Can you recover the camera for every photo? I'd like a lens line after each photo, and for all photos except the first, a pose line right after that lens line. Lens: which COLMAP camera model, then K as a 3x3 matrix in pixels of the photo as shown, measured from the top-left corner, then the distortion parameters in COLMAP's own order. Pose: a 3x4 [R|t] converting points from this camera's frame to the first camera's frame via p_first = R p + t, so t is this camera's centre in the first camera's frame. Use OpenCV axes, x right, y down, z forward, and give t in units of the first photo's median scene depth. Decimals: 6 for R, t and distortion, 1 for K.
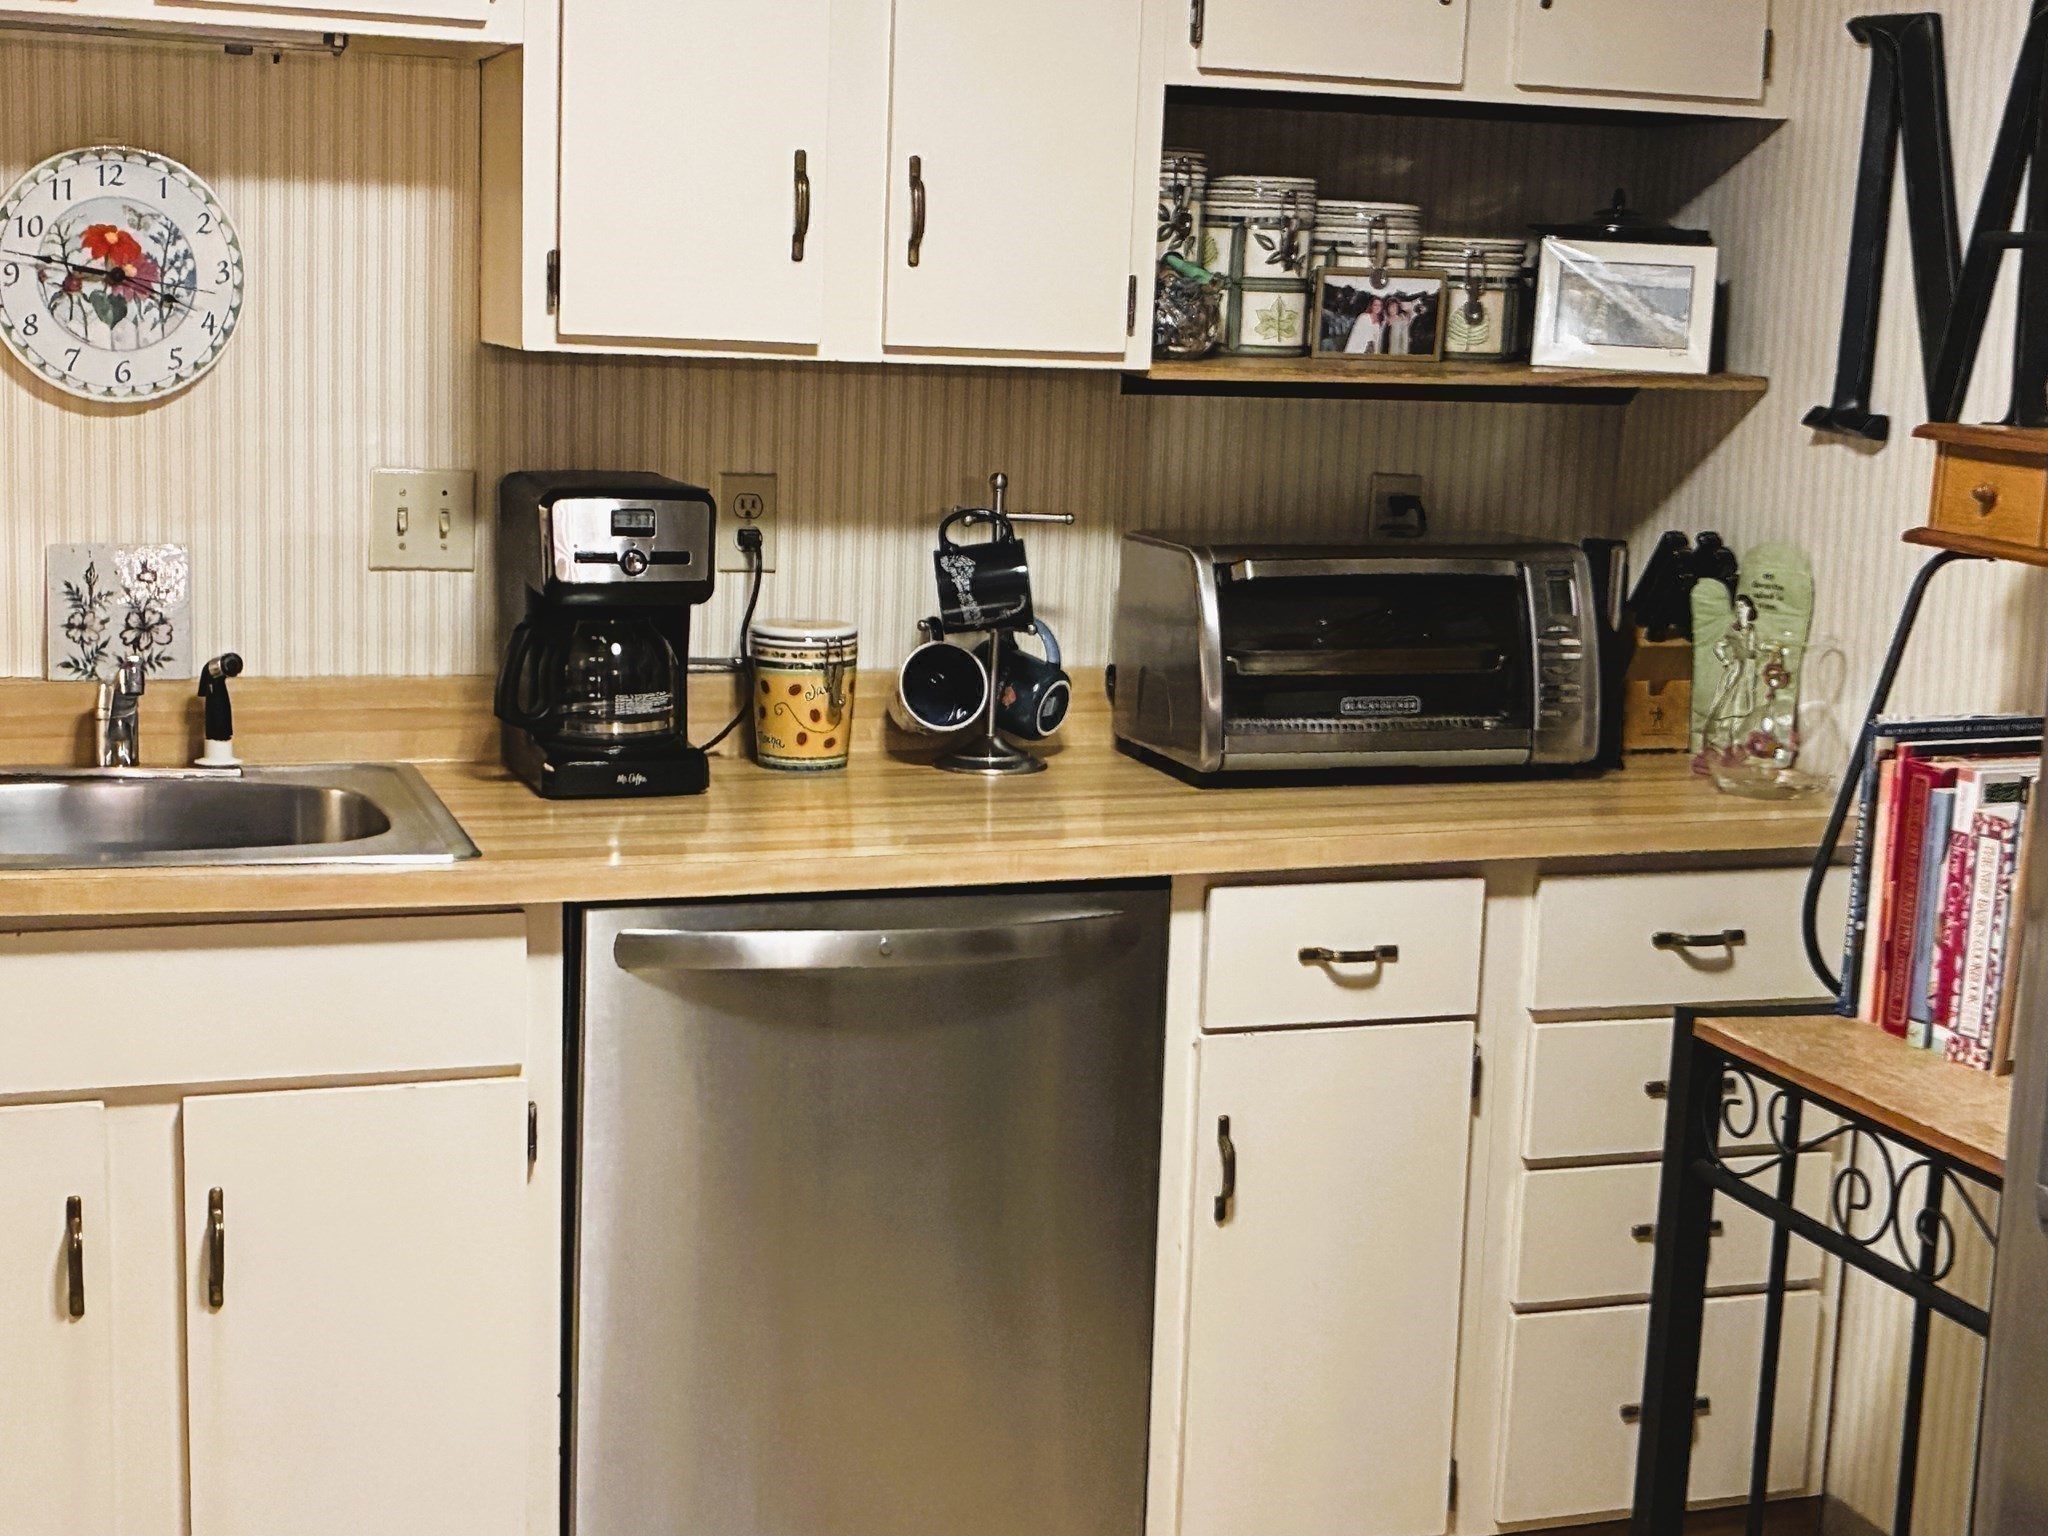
lens RADIAL K [[2969.4, 0, 1024.5], [0, 2969.4, 766.0], [0, 0, 1]] dist [-0.005529, 0.000000]
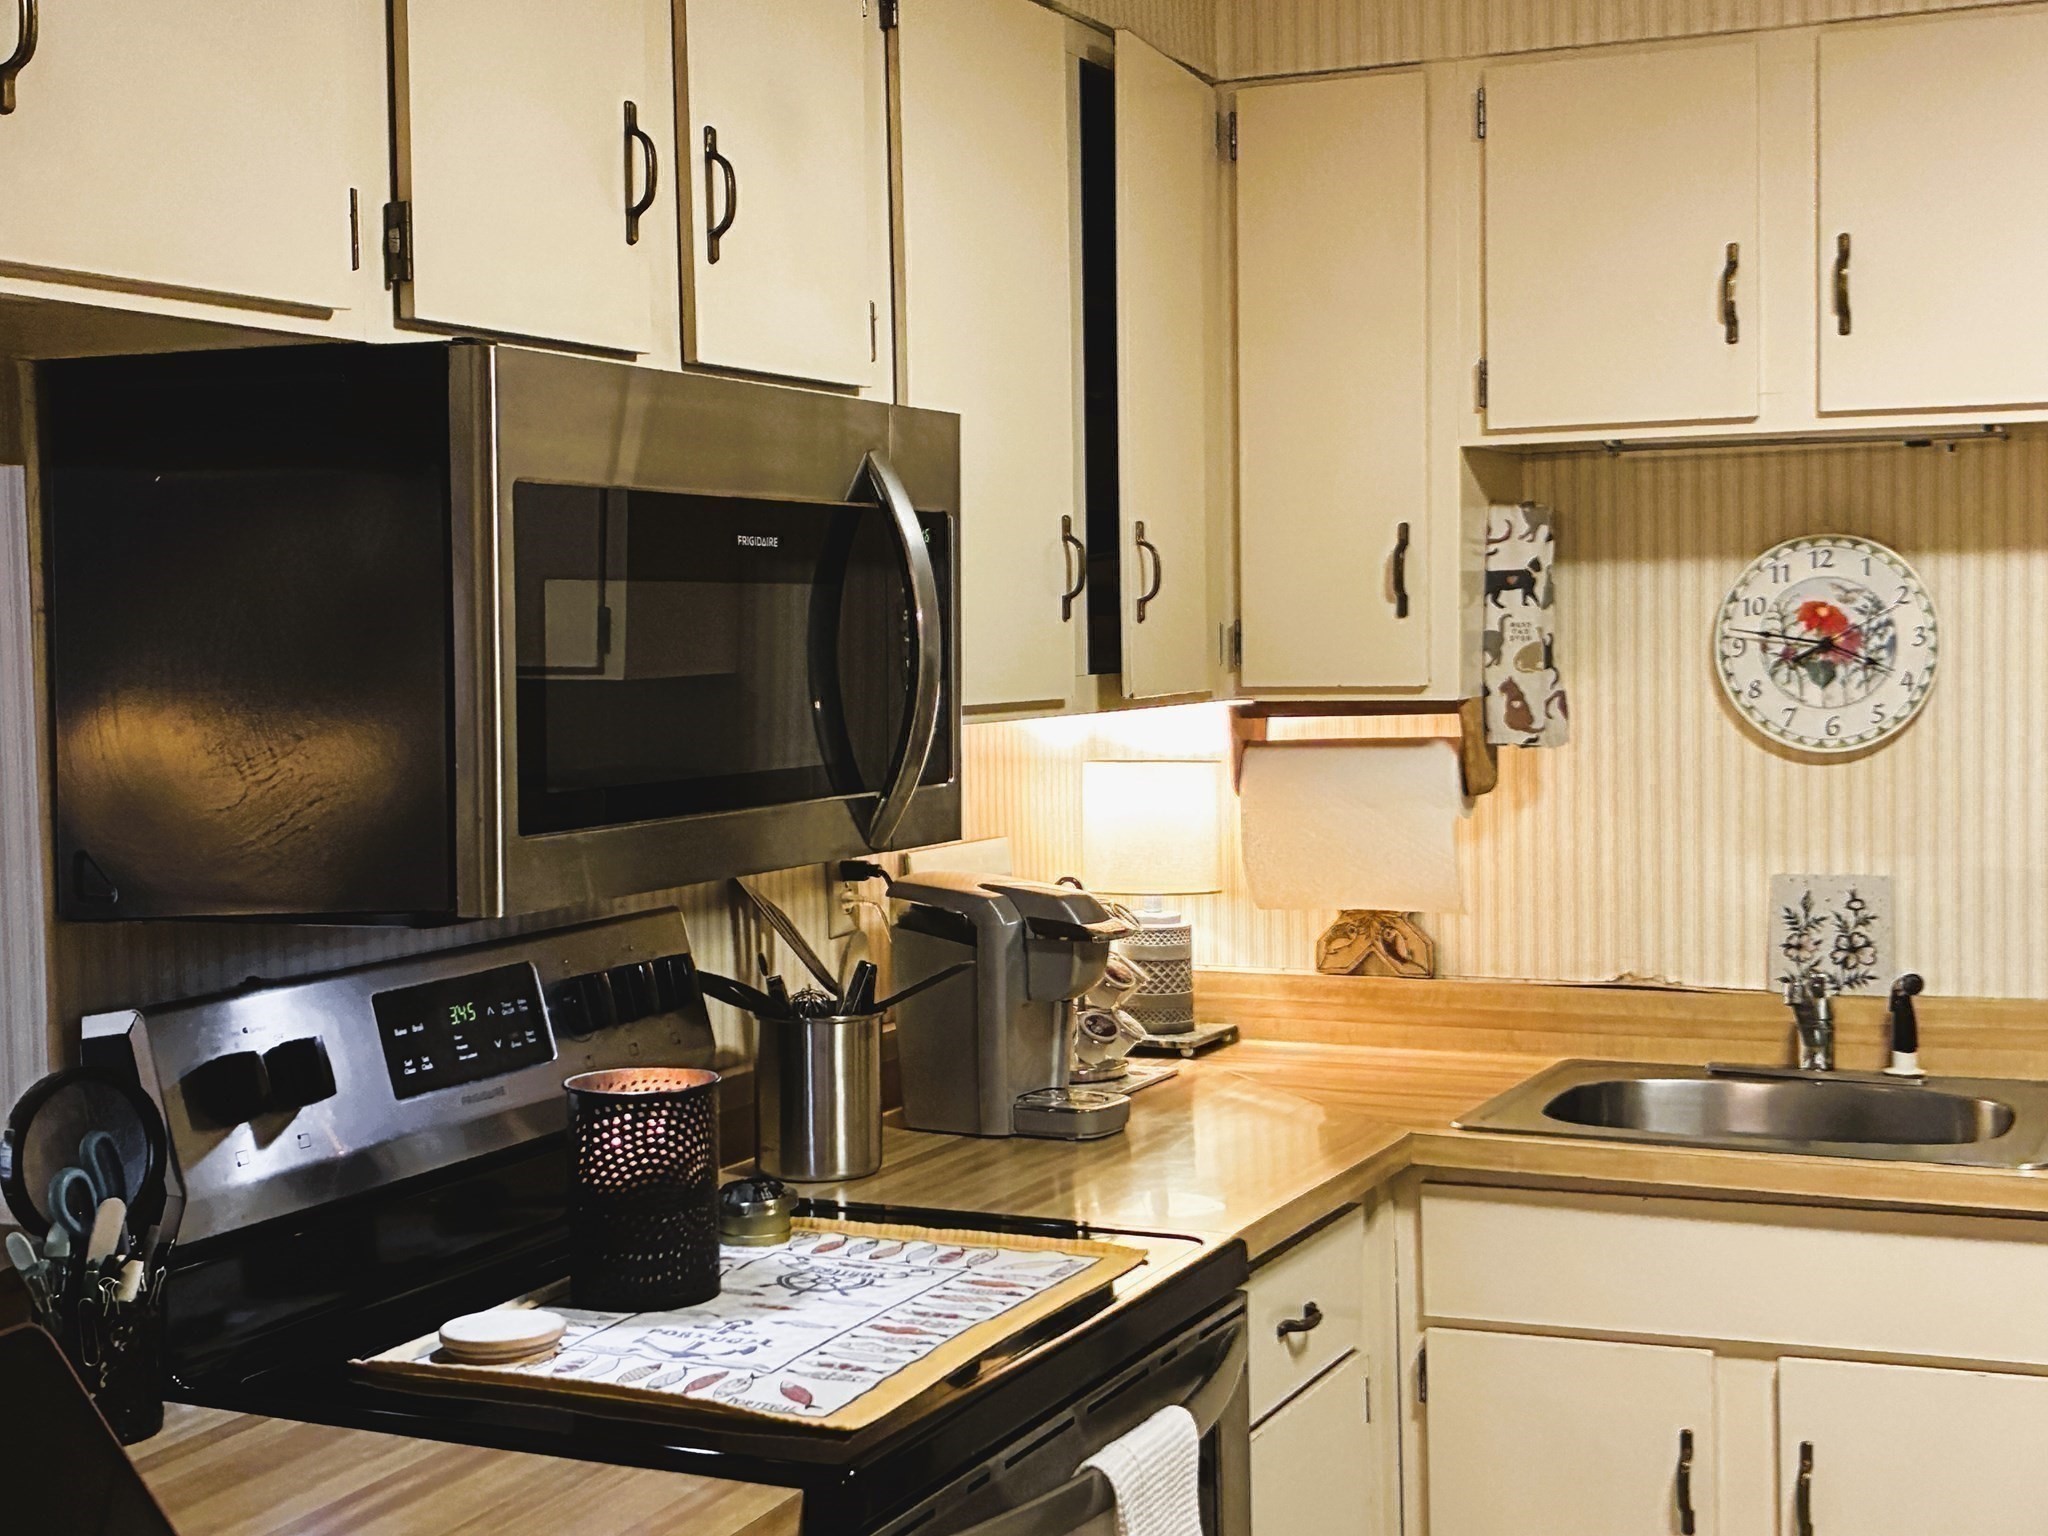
lens RADIAL K [[2779.8, 0, 1024.9], [0, 2779.8, 770.1], [0, 0, 1]] dist [0.016590, 0.000000]
pose [[0.723250, -0.018682, -0.690334, 0.215406], [-0.067337, 0.992963, -0.097420, 0.010597], [0.687296, 0.116944, 0.716902, 0.010639]]
